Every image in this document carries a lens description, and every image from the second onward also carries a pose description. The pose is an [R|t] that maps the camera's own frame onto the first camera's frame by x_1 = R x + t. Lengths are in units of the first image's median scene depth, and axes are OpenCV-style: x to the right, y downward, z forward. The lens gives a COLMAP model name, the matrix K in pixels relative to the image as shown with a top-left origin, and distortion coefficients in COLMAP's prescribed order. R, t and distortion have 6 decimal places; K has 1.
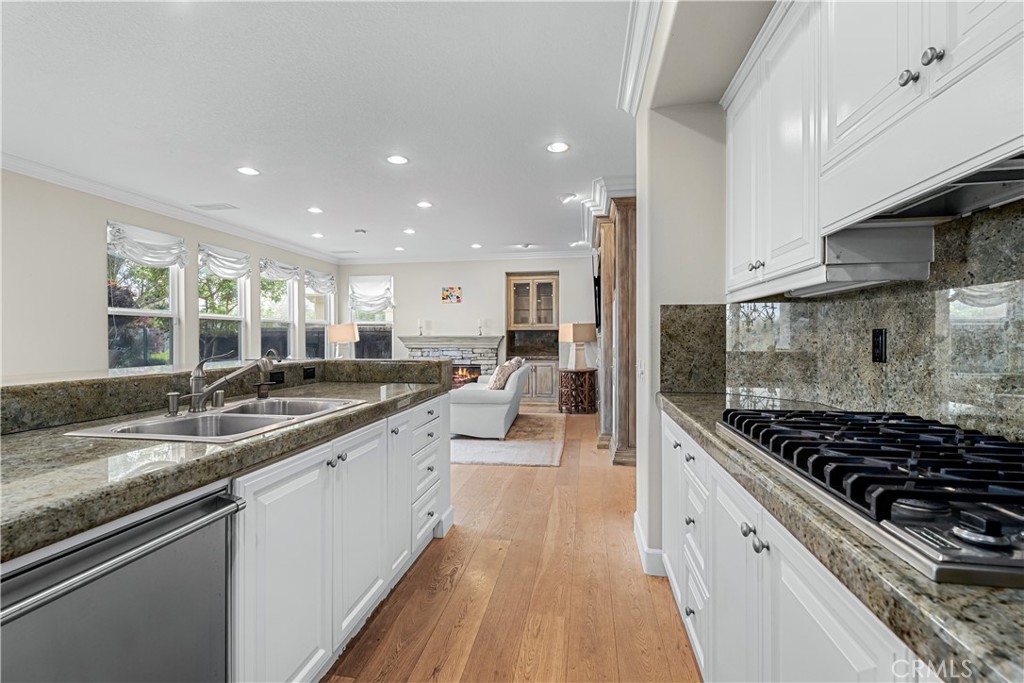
lens RADIAL K [[462.0, 0, 510.9], [0, 462.0, 339.1], [0, 0, 1]] dist [-0.003635, -0.000036]
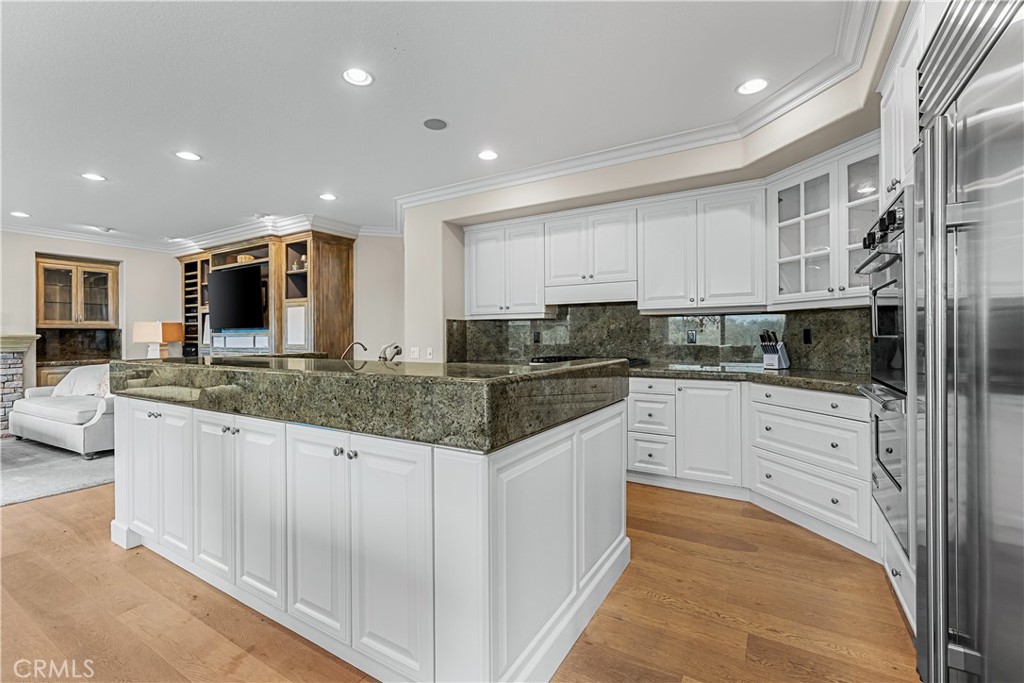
lens RADIAL K [[444.9, 0, 507.7], [0, 444.9, 338.8], [0, 0, 1]] dist [-0.000249, -0.000268]
pose [[0.377057, -0.003716, 0.926182, -0.395900], [0.007387, 0.999972, 0.001005, 0.003578], [-0.926160, 0.006462, 0.377074, 0.005421]]
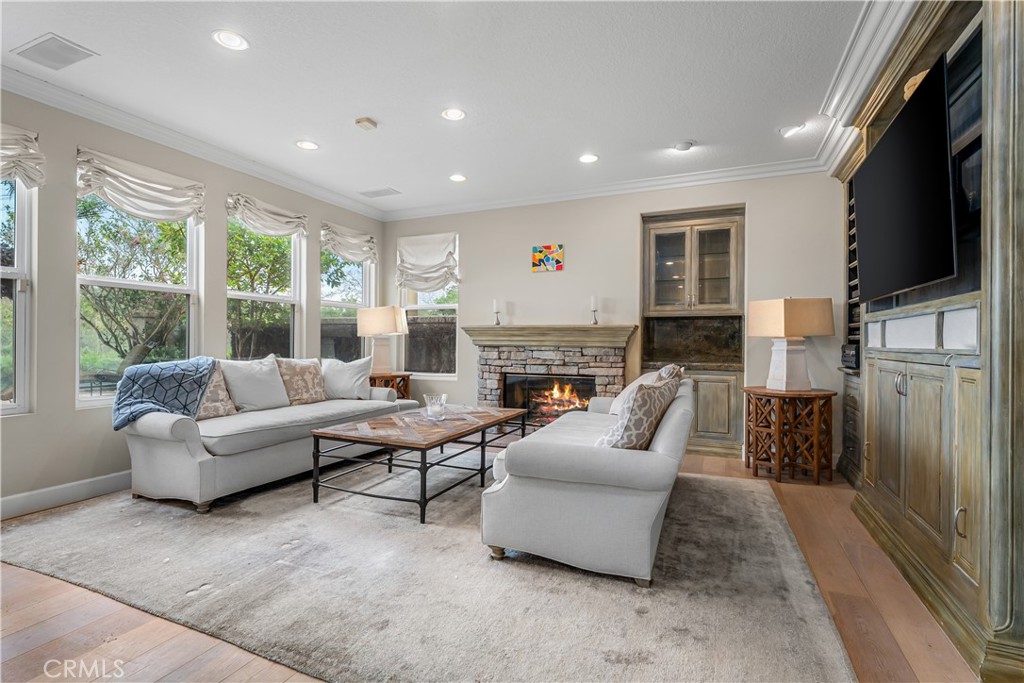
lens RADIAL K [[462.0, 0, 508.2], [0, 462.0, 338.6], [0, 0, 1]] dist [-0.003635, -0.000036]
pose [[0.967270, 0.007849, -0.253627, -0.024444], [-0.009331, 0.999946, -0.004638, 0.012641], [0.253576, 0.006853, 0.967291, 0.407636]]
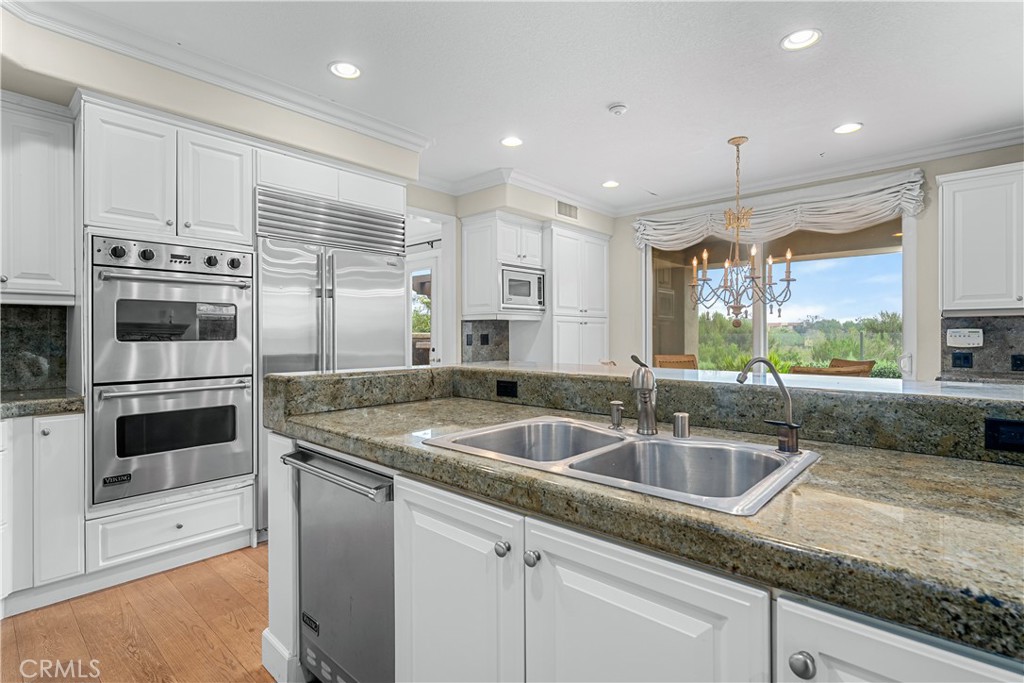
lens RADIAL K [[496.3, 0, 510.7], [0, 496.3, 336.7], [0, 0, 1]] dist [-0.001170, -0.001779]
pose [[-0.536740, 0.004992, -0.843733, 0.027635], [-0.000096, 0.999982, 0.005977, -0.001325], [0.843748, 0.003289, -0.536730, 0.256347]]
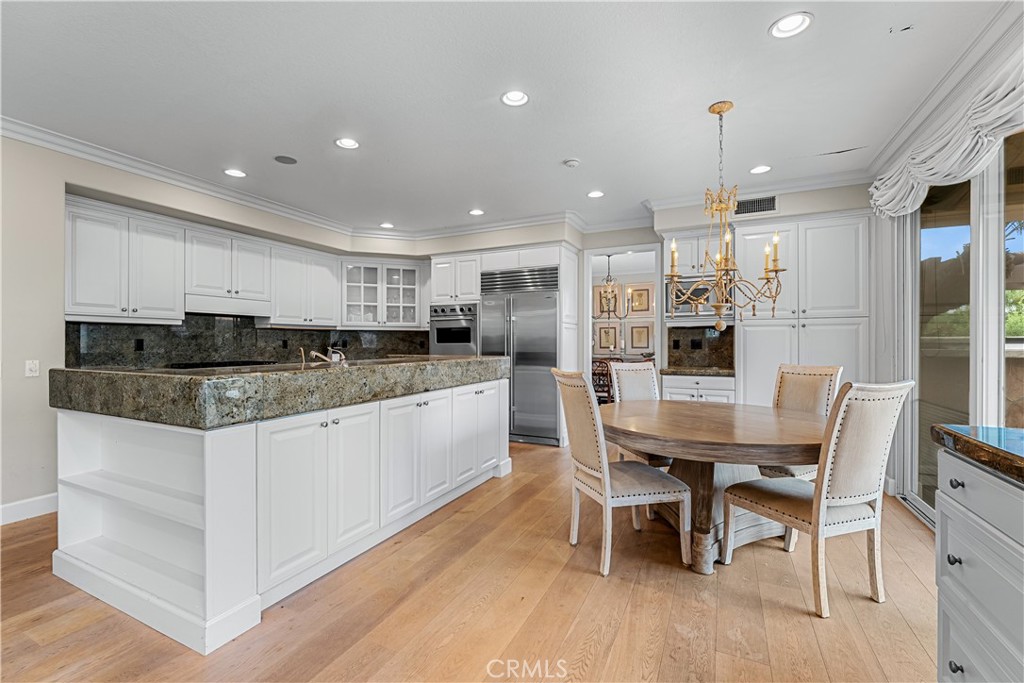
lens RADIAL K [[444.9, 0, 508.9], [0, 444.9, 341.1], [0, 0, 1]] dist [-0.000249, -0.000268]
pose [[-0.959197, 0.004435, 0.282703, -0.402555], [0.004481, 0.999990, -0.000485, 0.000496], [-0.282702, 0.000801, -0.959207, 0.556595]]
